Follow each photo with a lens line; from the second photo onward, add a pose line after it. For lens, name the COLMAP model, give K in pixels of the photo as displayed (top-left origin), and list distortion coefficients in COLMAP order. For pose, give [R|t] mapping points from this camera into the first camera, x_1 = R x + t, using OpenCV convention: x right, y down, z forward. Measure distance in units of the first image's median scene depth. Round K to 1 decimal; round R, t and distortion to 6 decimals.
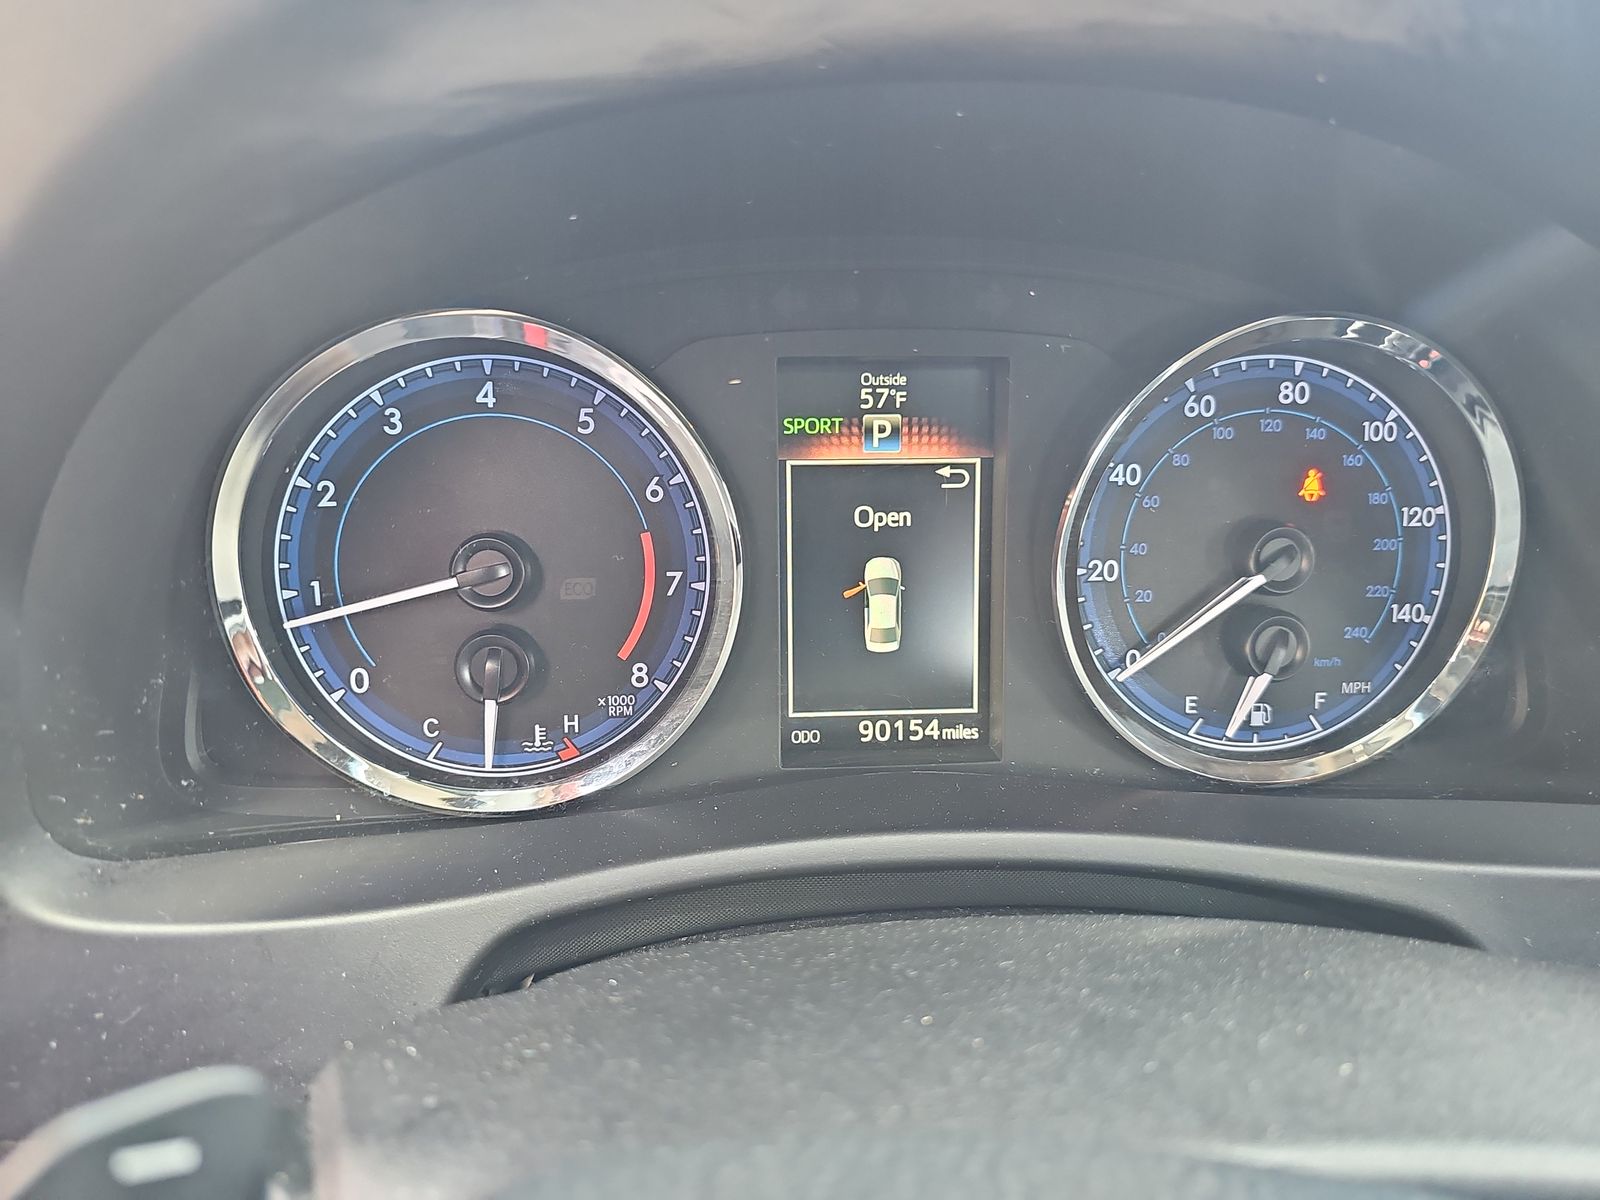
lens RADIAL K [[1059.7, 0, 779.0], [0, 1059.7, 608.8], [0, 0, 1]] dist [0.031548, -0.039857]
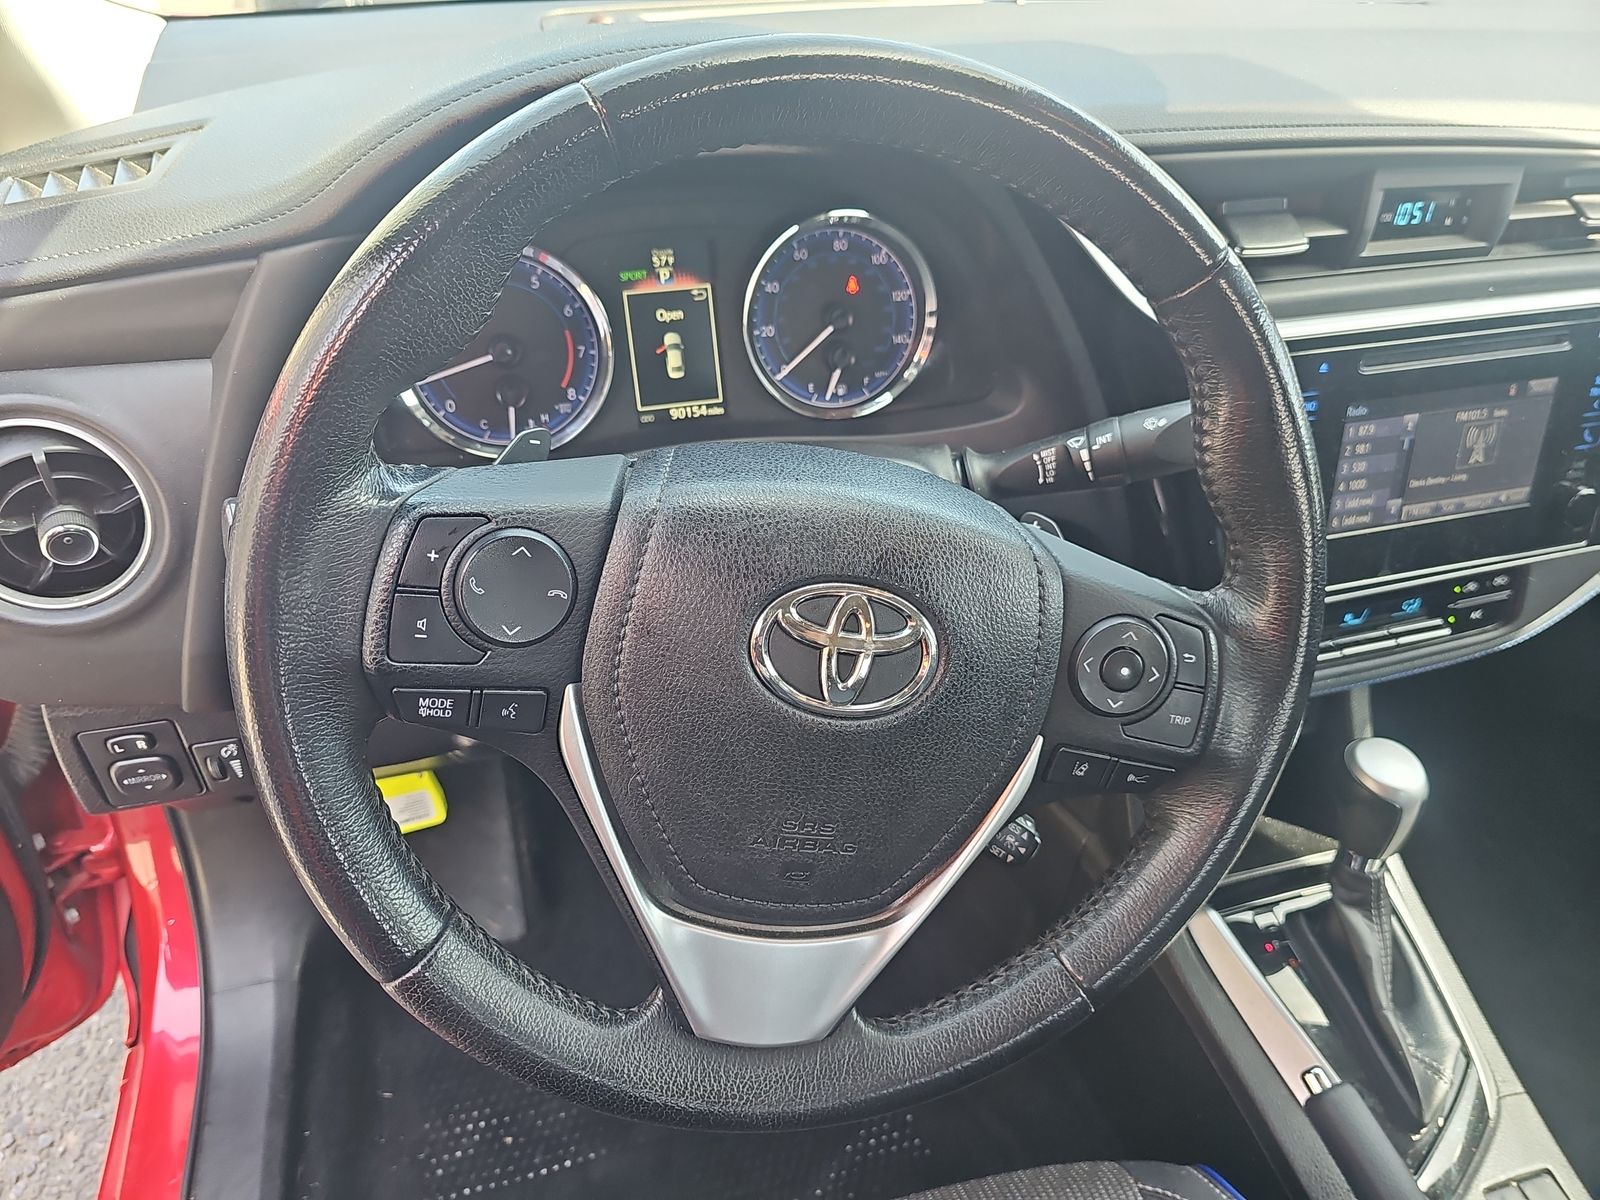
lens RADIAL K [[1059.7, 0, 779.0], [0, 1059.7, 608.8], [0, 0, 1]] dist [0.031548, -0.039857]
pose [[0.985930, -0.117971, 0.118429, -0.014526], [0.097689, 0.981533, 0.164467, 0.179096], [-0.135644, -0.150584, 0.979247, -1.353007]]
